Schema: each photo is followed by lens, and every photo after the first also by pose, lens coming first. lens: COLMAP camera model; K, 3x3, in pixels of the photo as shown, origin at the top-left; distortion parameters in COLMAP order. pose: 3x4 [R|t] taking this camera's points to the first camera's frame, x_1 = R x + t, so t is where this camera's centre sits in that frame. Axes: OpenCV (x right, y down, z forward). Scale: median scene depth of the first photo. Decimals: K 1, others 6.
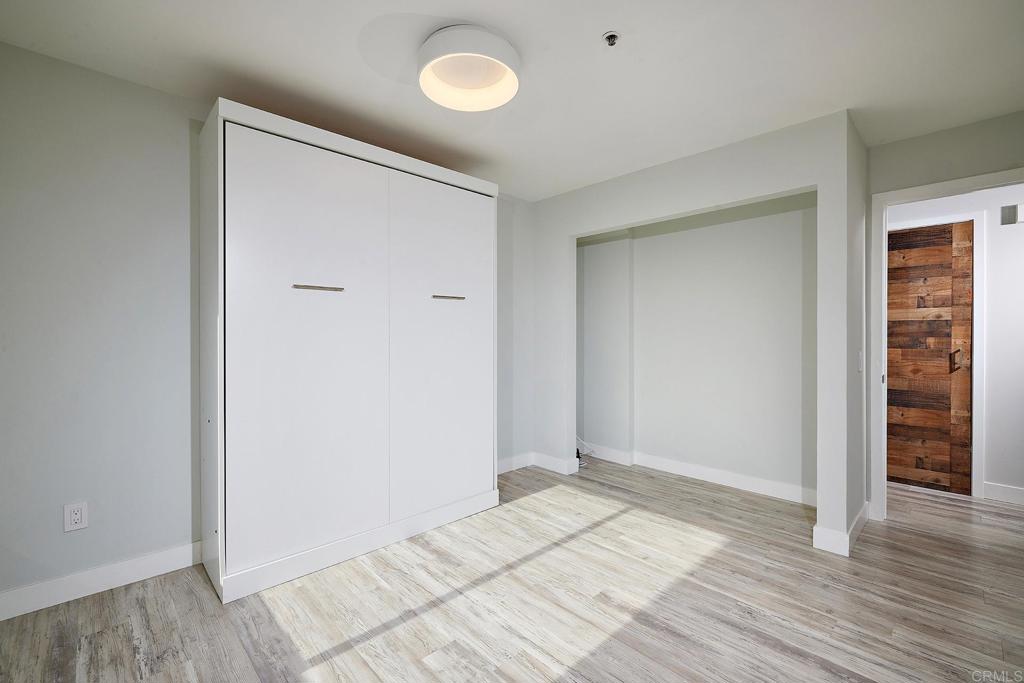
lens RADIAL K [[440.0, 0, 511.7], [0, 440.0, 336.3], [0, 0, 1]] dist [0.001593, -0.000114]
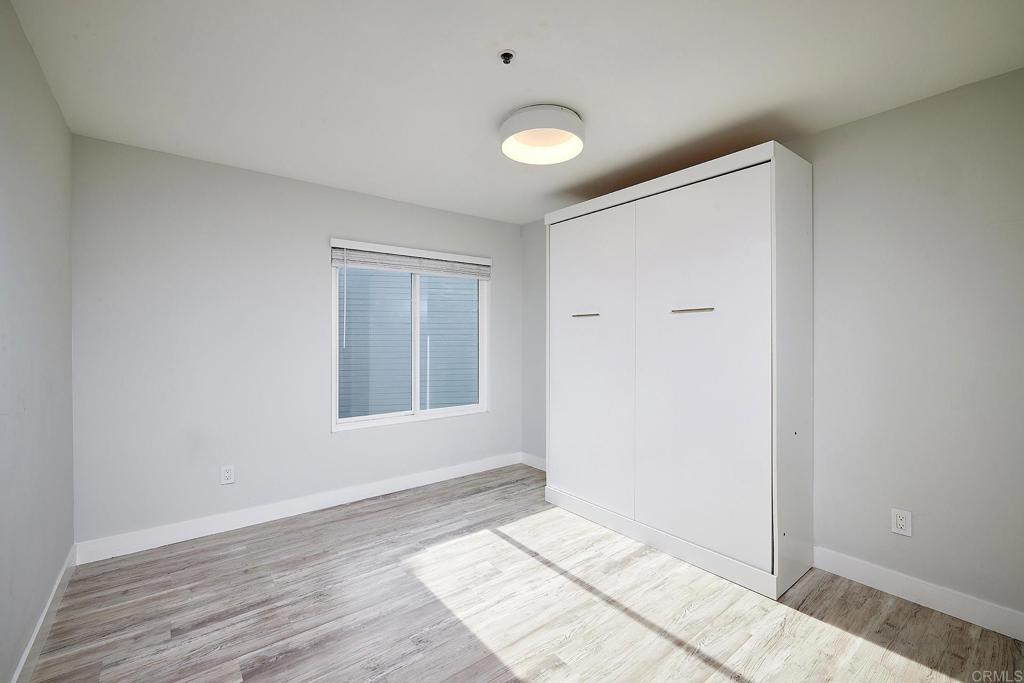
lens RADIAL K [[440.0, 0, 512.4], [0, 440.0, 340.0], [0, 0, 1]] dist [0.001593, -0.000114]
pose [[-0.095631, 0.000954, -0.995416, 1.020654], [-0.008941, 0.999958, 0.001817, -0.034528], [0.995377, 0.009074, -0.095619, 0.947462]]
